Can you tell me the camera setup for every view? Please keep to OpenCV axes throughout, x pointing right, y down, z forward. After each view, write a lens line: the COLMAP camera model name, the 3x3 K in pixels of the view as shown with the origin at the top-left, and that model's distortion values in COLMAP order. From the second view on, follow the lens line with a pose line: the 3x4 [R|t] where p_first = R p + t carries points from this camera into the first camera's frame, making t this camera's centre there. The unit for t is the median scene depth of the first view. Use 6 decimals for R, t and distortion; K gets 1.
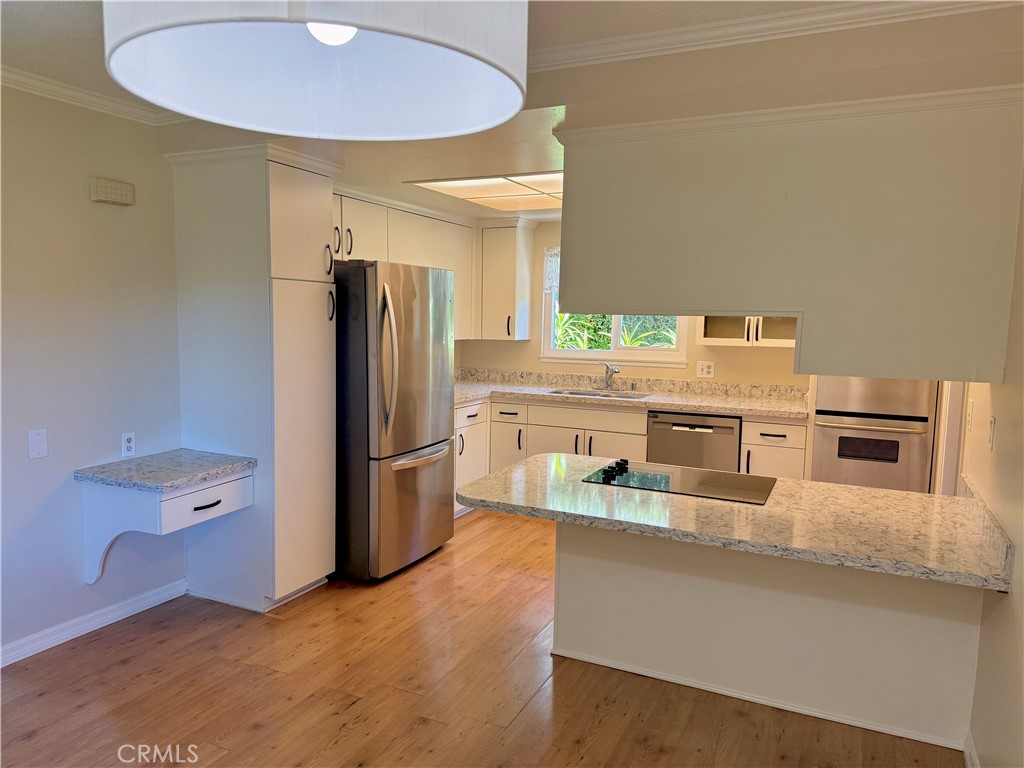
lens RADIAL K [[715.4, 0, 513.5], [0, 715.4, 380.1], [0, 0, 1]] dist [0.050963, -0.053453]
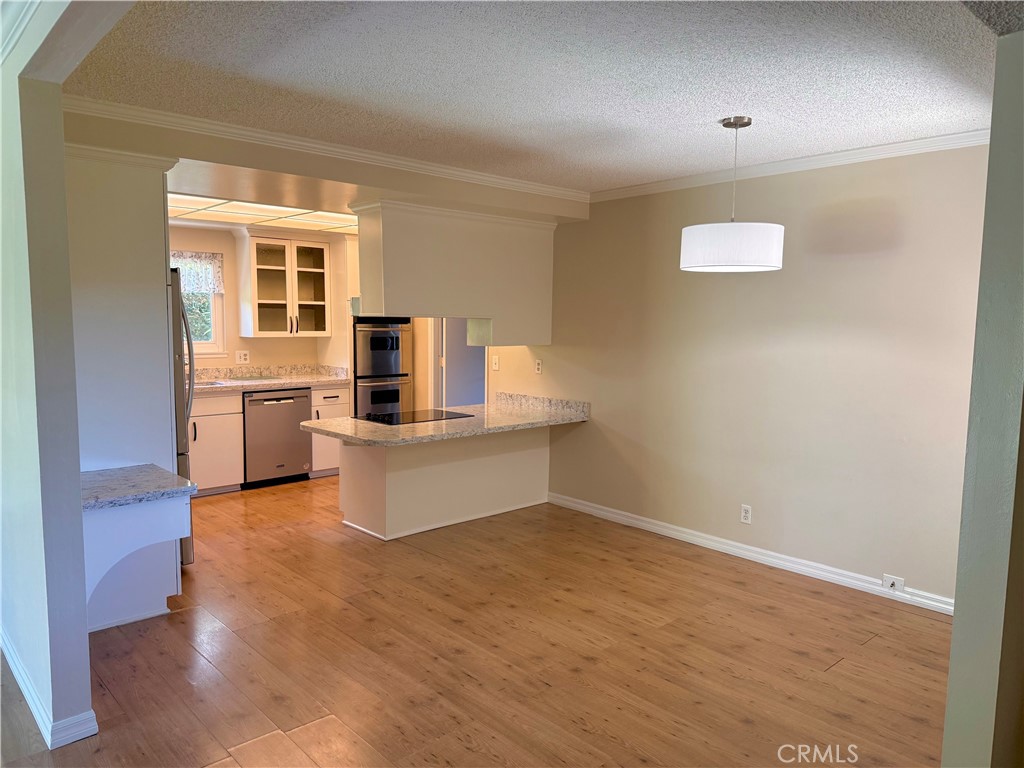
lens RADIAL K [[715.4, 0, 510.8], [0, 715.4, 387.4], [0, 0, 1]] dist [0.050963, -0.053453]
pose [[0.368464, -0.103249, 0.923890, -1.047466], [0.082440, 0.993527, 0.078153, -0.032241], [-0.925979, 0.047369, 0.374591, 0.153965]]
